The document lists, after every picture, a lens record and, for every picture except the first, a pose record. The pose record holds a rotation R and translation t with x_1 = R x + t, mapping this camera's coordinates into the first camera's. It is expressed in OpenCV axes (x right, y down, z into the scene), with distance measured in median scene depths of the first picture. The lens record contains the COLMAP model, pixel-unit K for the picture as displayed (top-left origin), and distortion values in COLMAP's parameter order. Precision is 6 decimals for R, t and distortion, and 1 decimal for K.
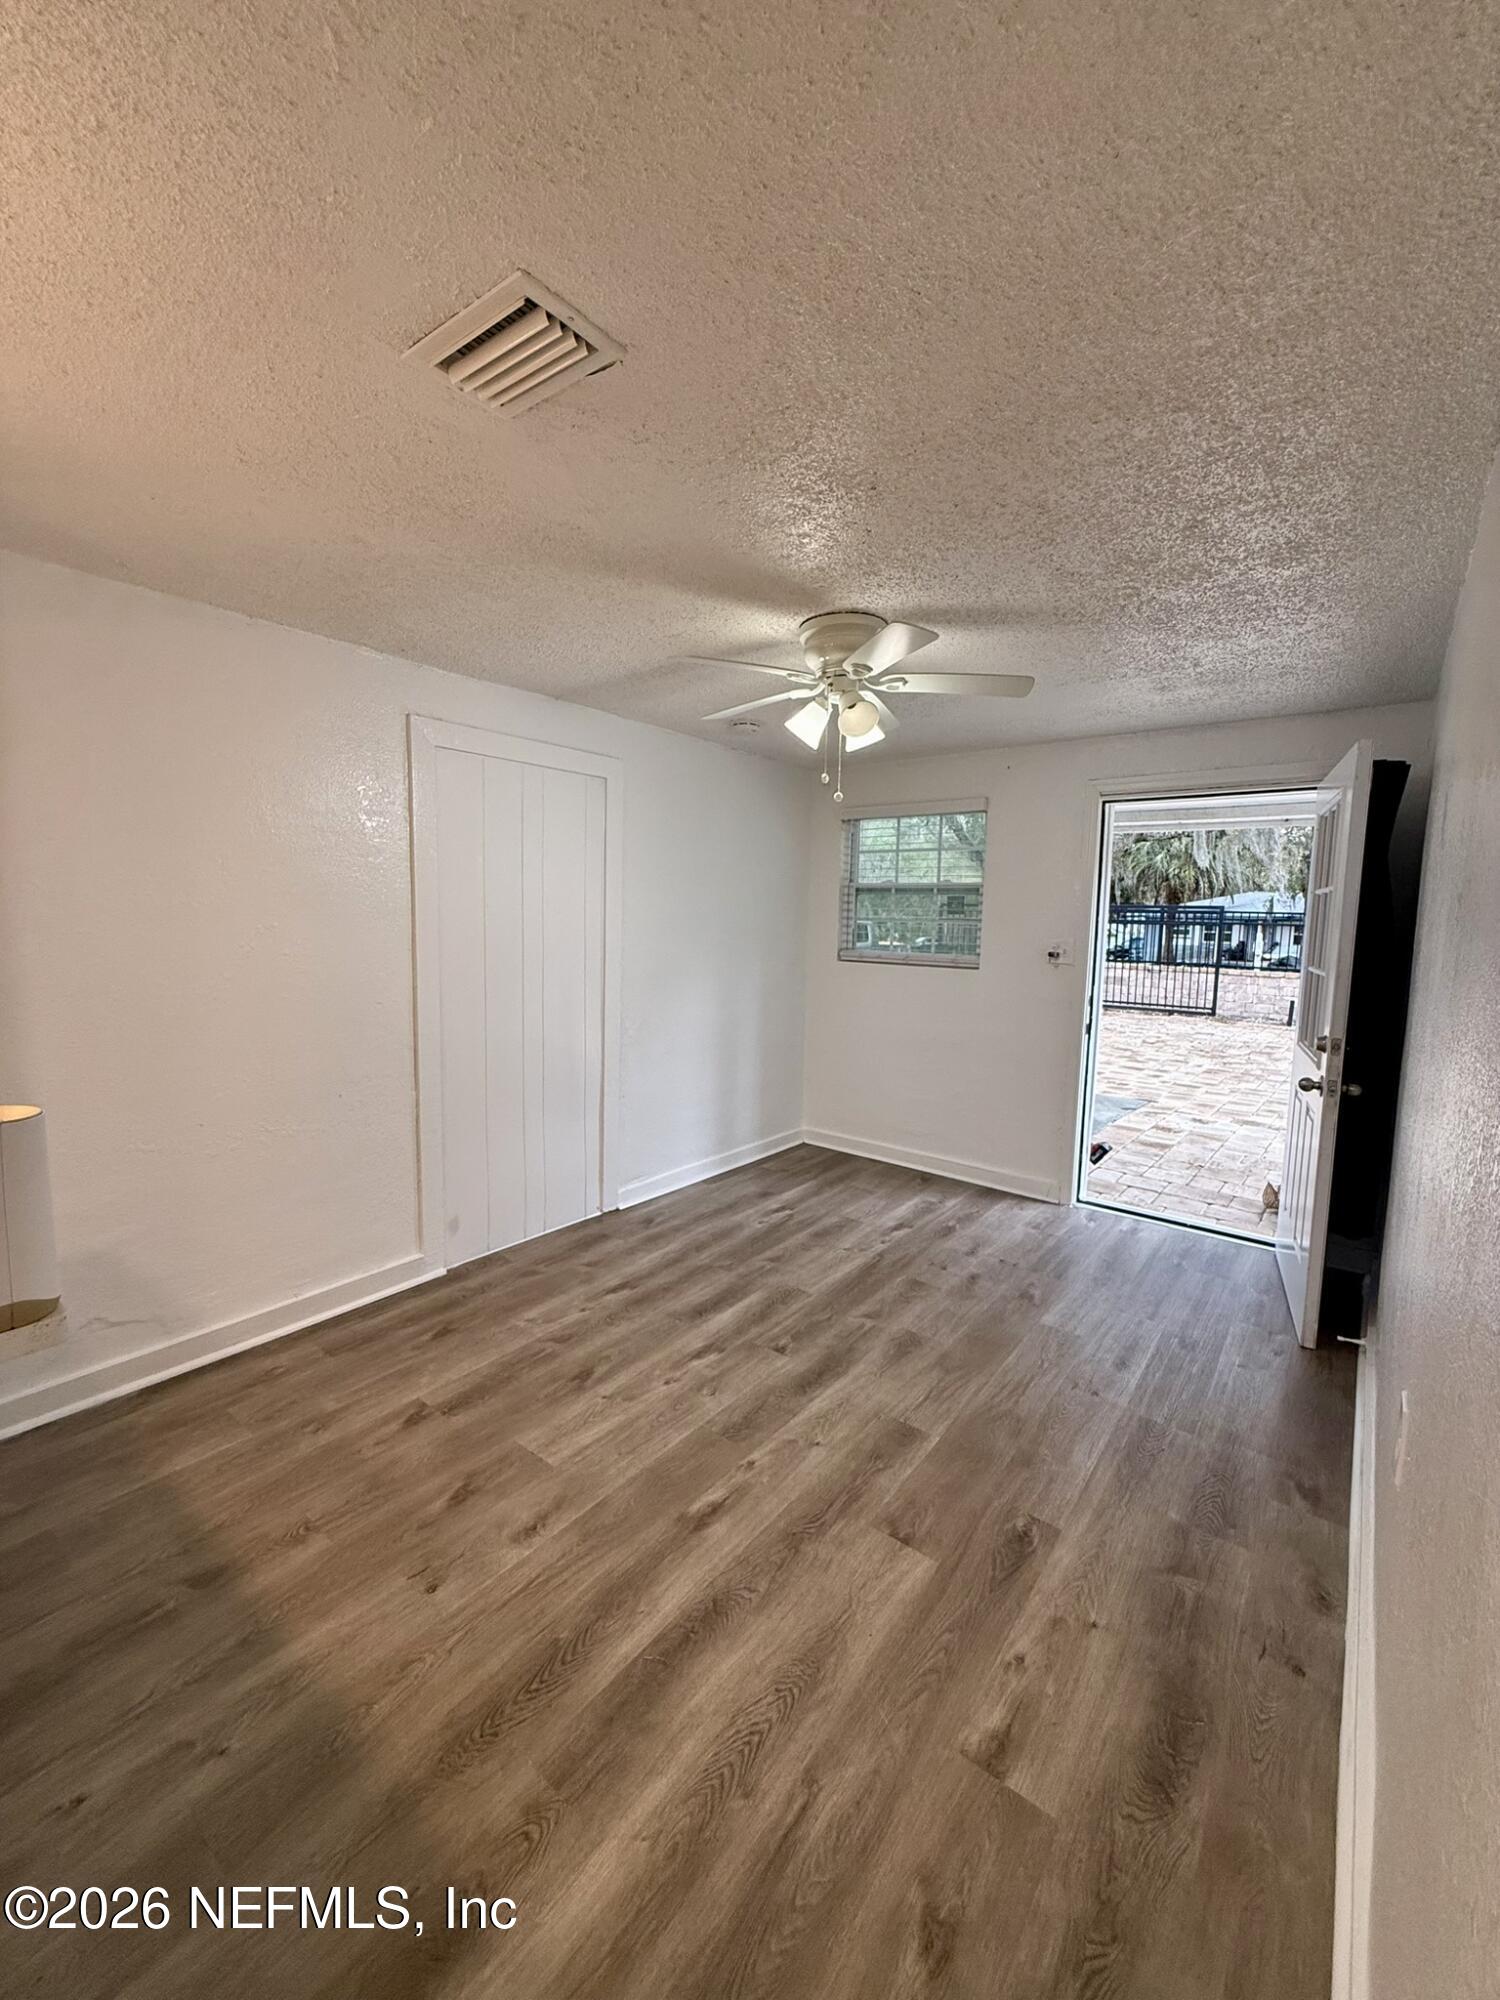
lens RADIAL K [[798.0, 0, 735.2], [0, 798.0, 1001.9], [0, 0, 1]] dist [0.001789, -0.000869]
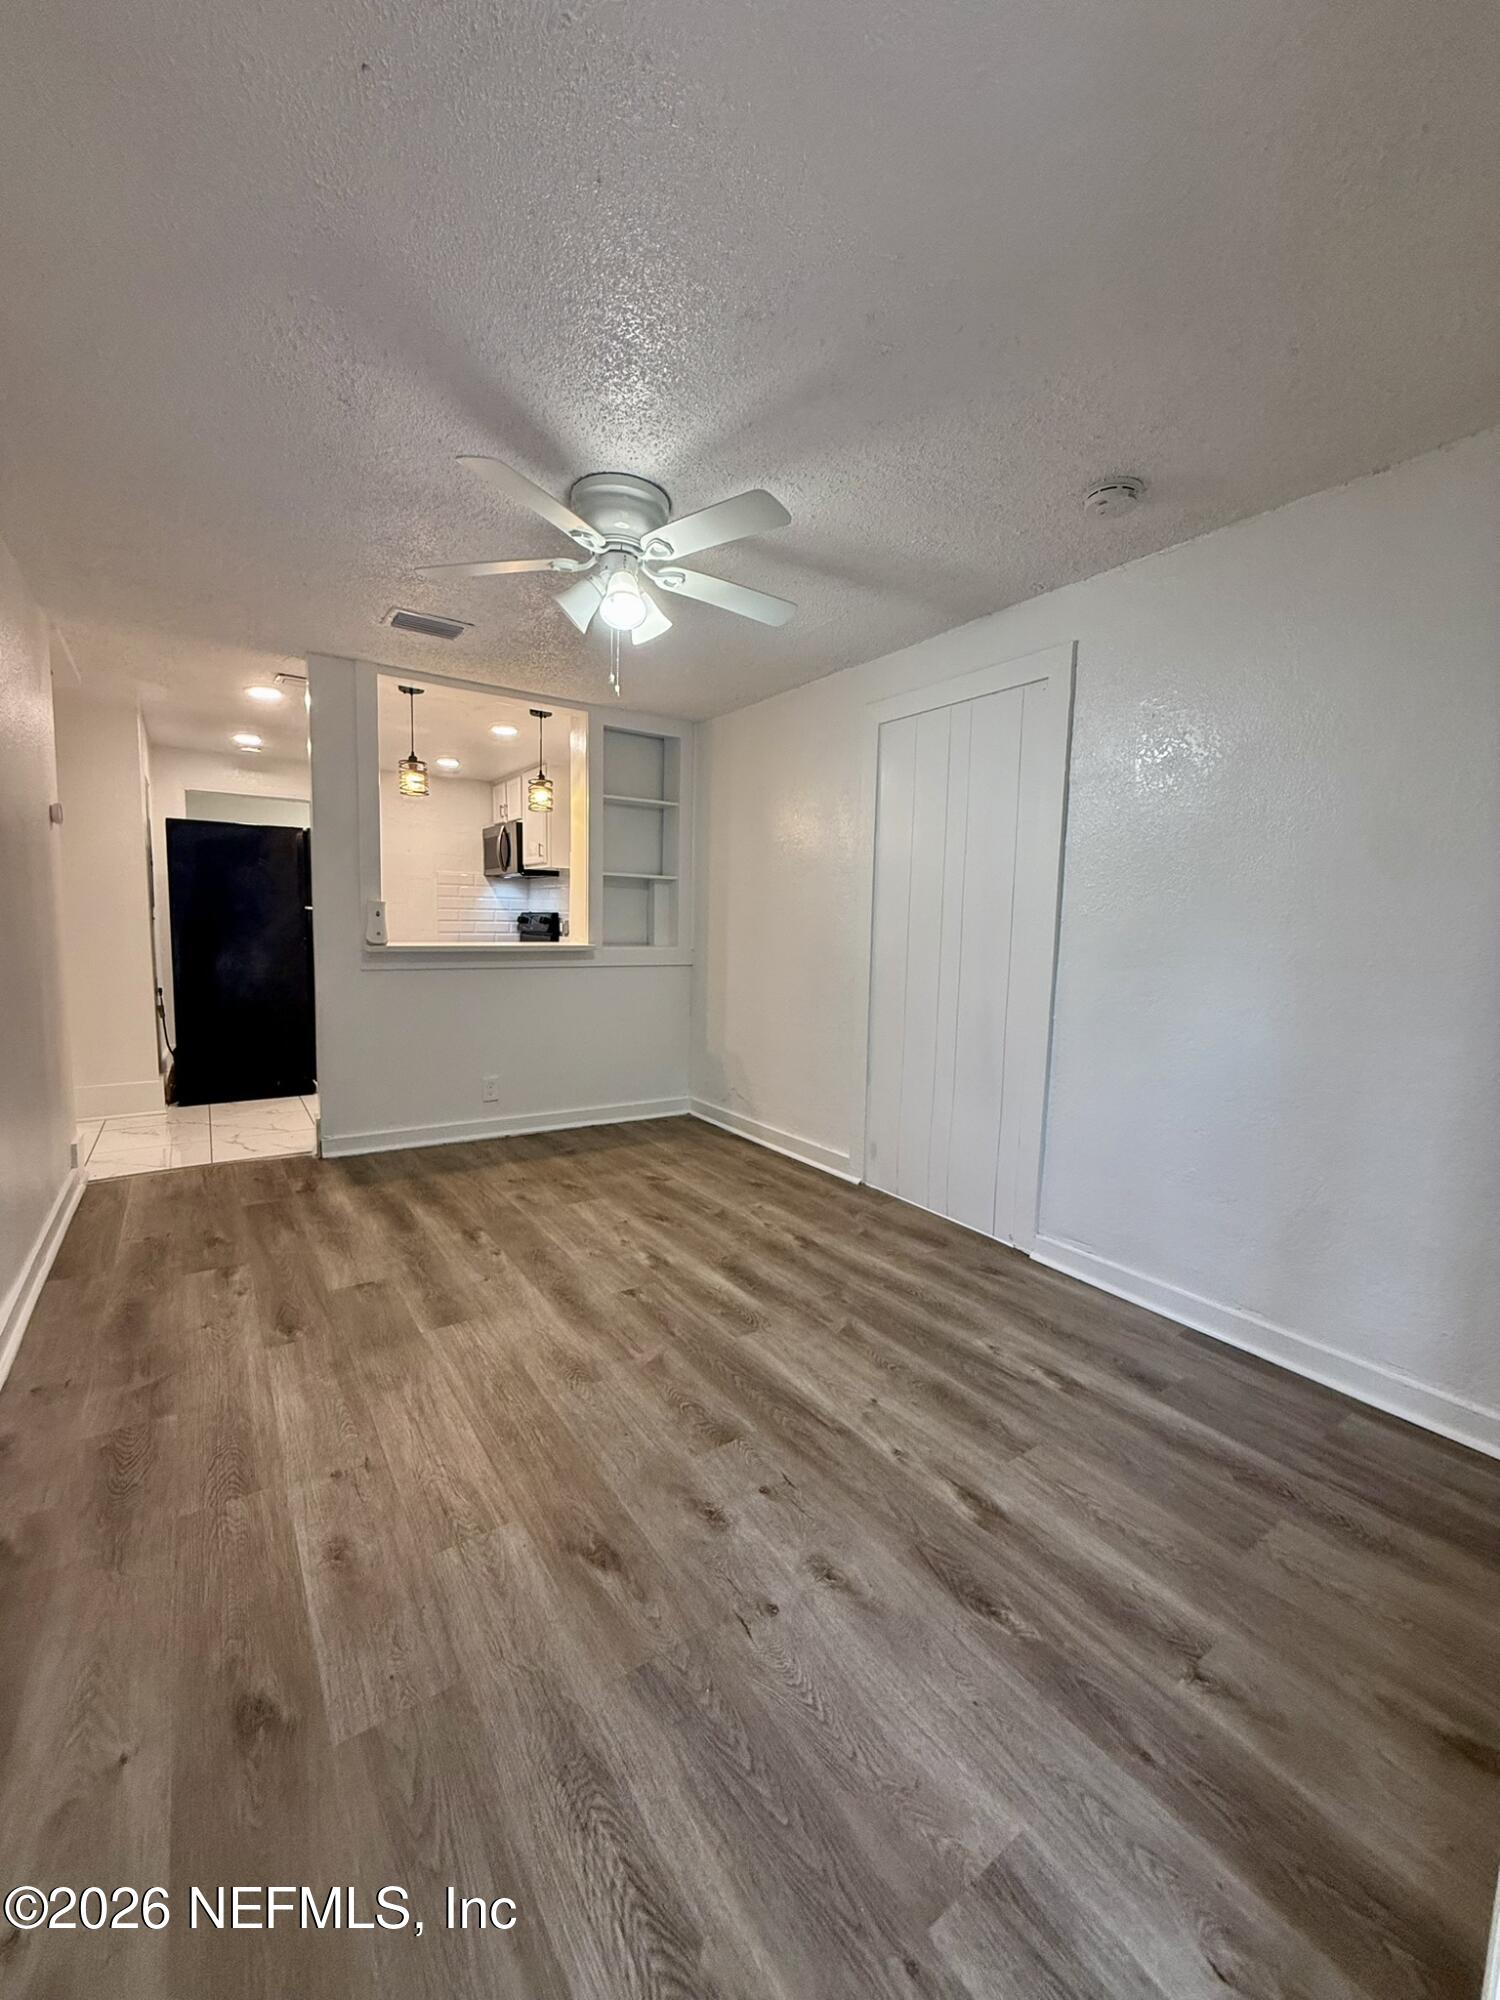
lens RADIAL K [[799.4, 0, 767.4], [0, 799.4, 989.0], [0, 0, 1]] dist [-0.001263, 0.000550]
pose [[-0.275255, 0.052802, -0.959920, 0.895669], [-0.135671, 0.986364, 0.093161, -0.030647], [0.951750, 0.155877, -0.264338, 1.335961]]
